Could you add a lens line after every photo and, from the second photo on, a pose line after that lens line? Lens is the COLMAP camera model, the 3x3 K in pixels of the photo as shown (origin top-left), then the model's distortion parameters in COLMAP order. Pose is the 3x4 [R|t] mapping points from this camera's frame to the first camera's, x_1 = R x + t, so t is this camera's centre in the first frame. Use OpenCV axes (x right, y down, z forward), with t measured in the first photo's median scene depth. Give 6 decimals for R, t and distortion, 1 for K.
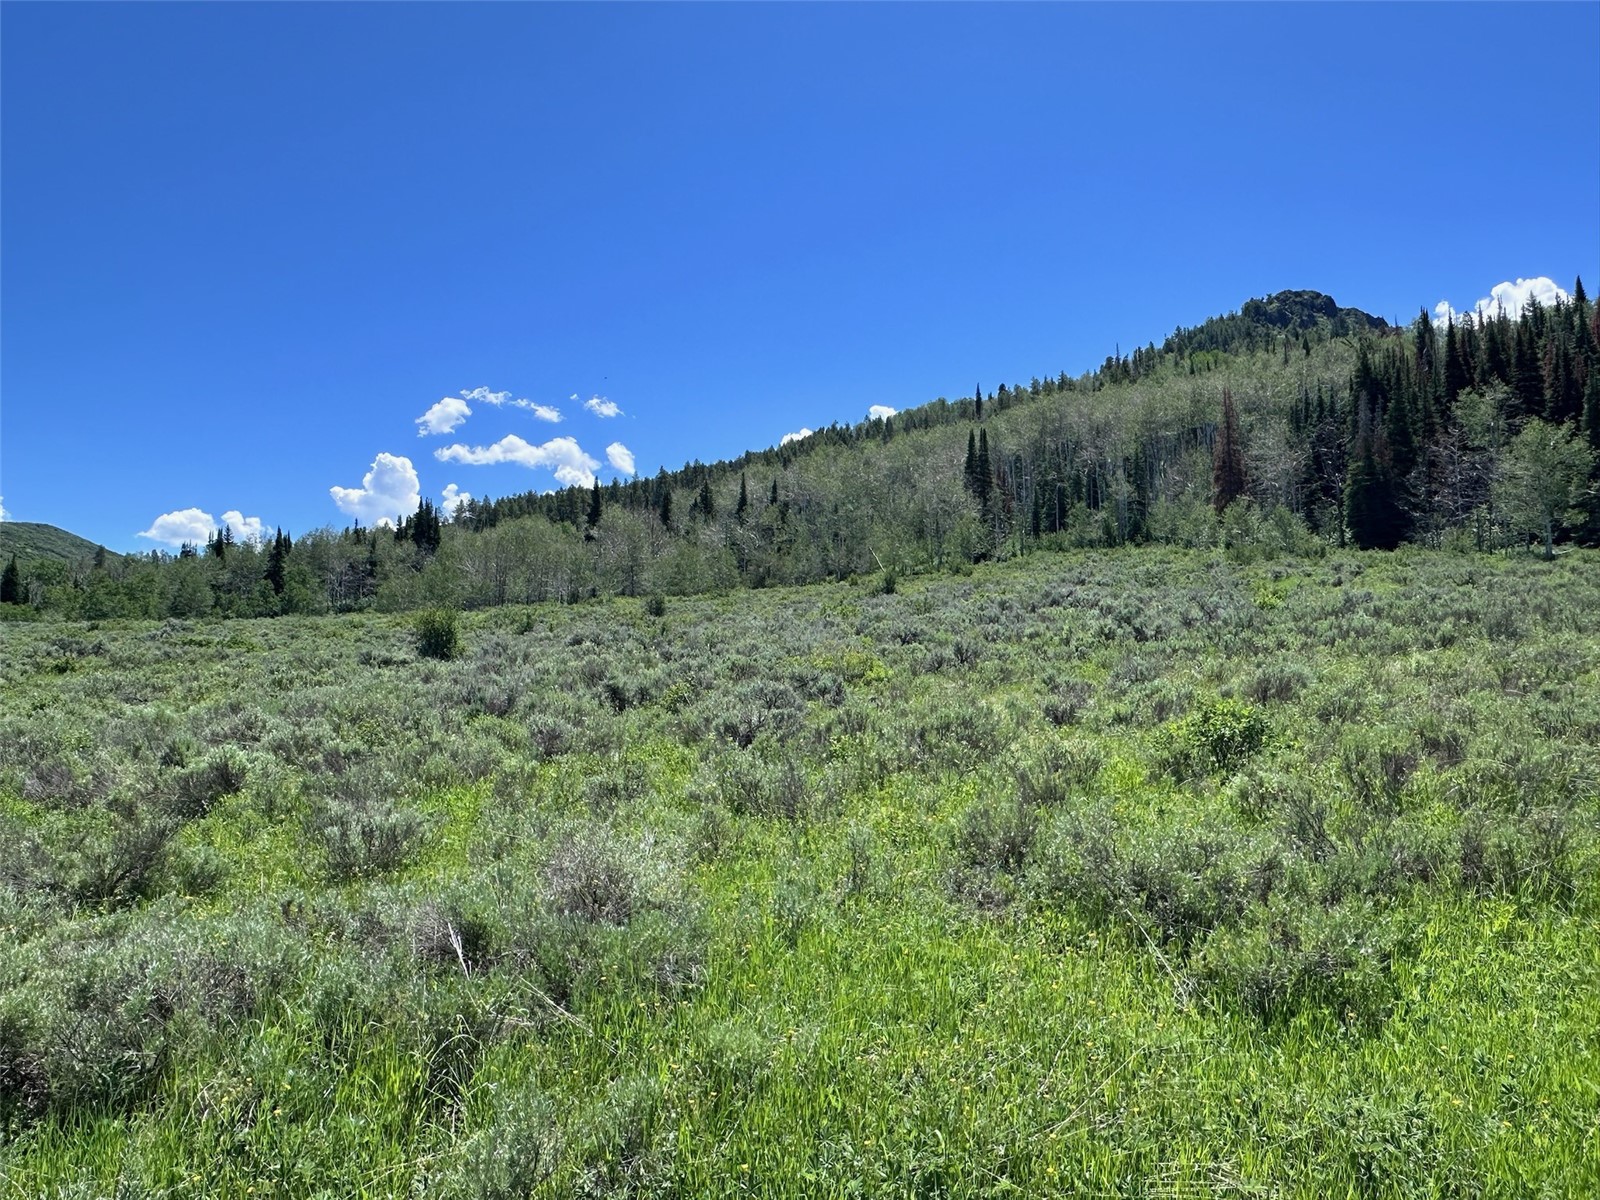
lens RADIAL K [[1124.9, 0, 793.7], [0, 1124.9, 600.4], [0, 0, 1]] dist [-0.001098, -0.002563]
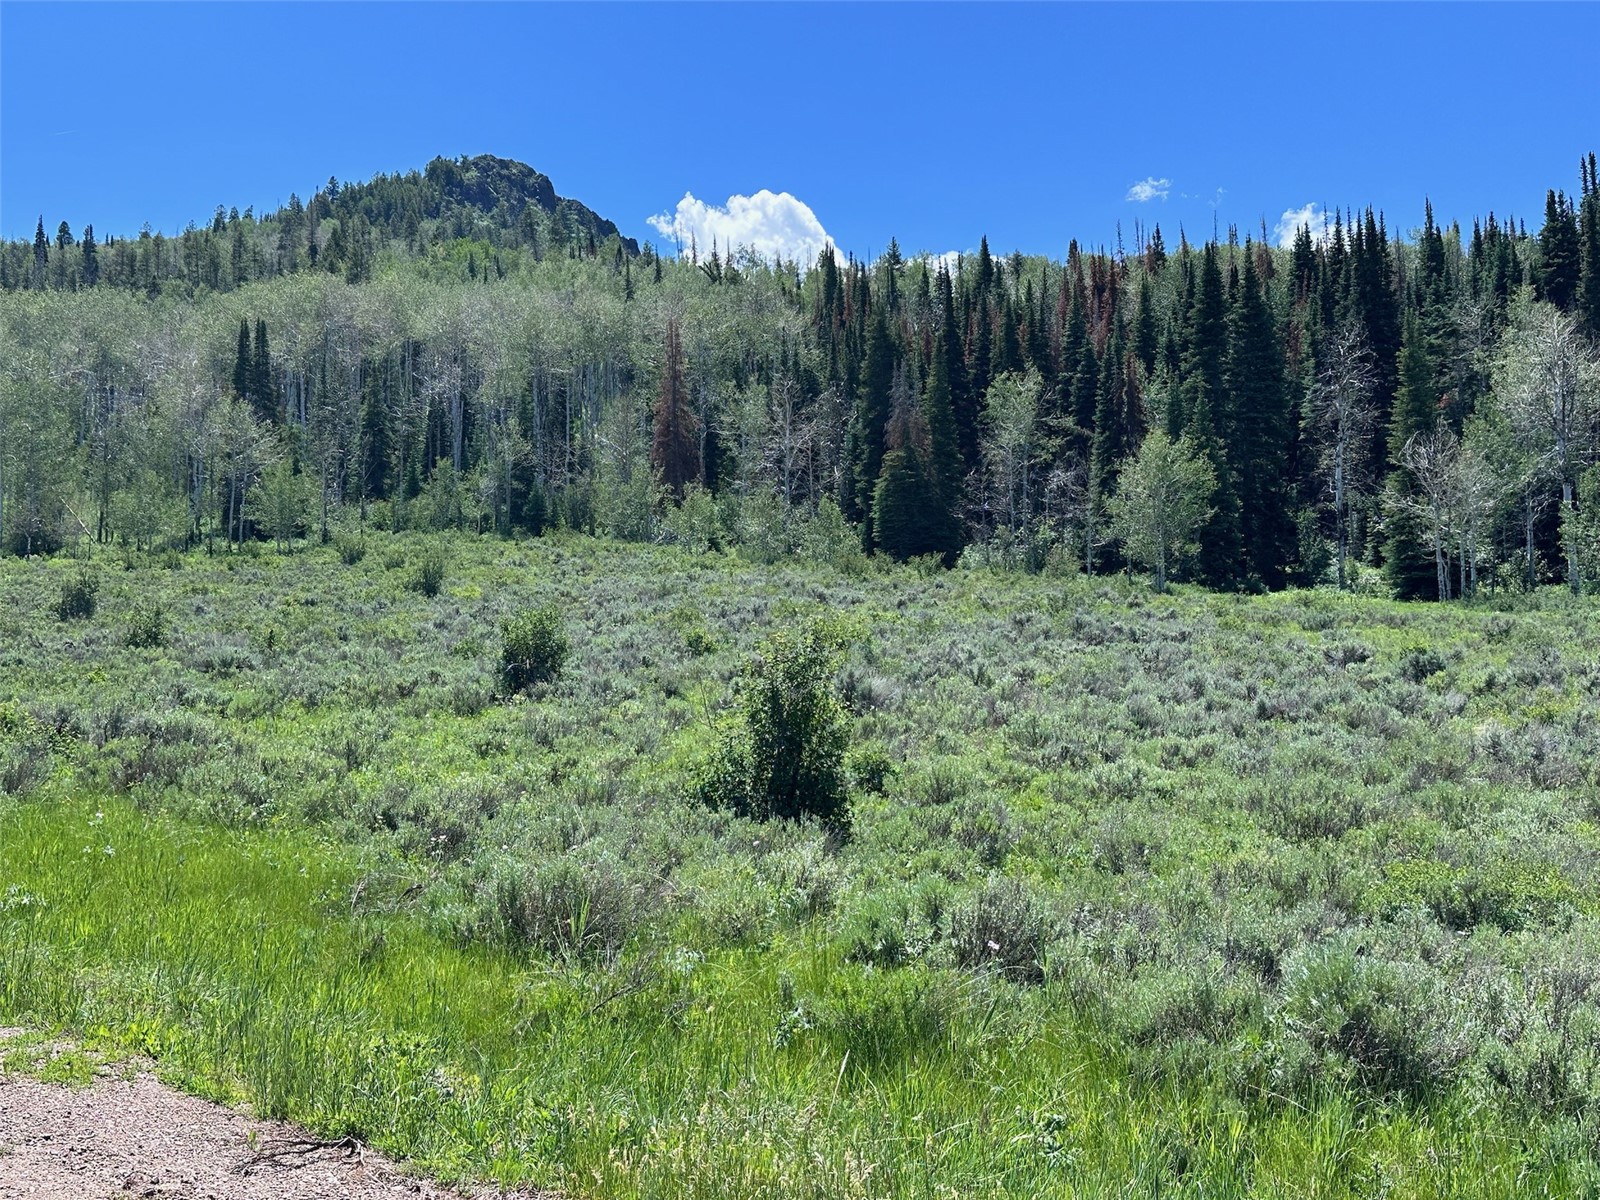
lens RADIAL K [[1791.3, 0, 800.0], [0, 1791.3, 600.0], [0, 0, 1]] dist [0.205122, -0.457065]
pose [[0.806316, 0.049923, 0.589374, -0.159445], [-0.049032, 0.998644, -0.017510, 0.002440], [-0.589449, -0.014779, 0.807670, 0.022122]]
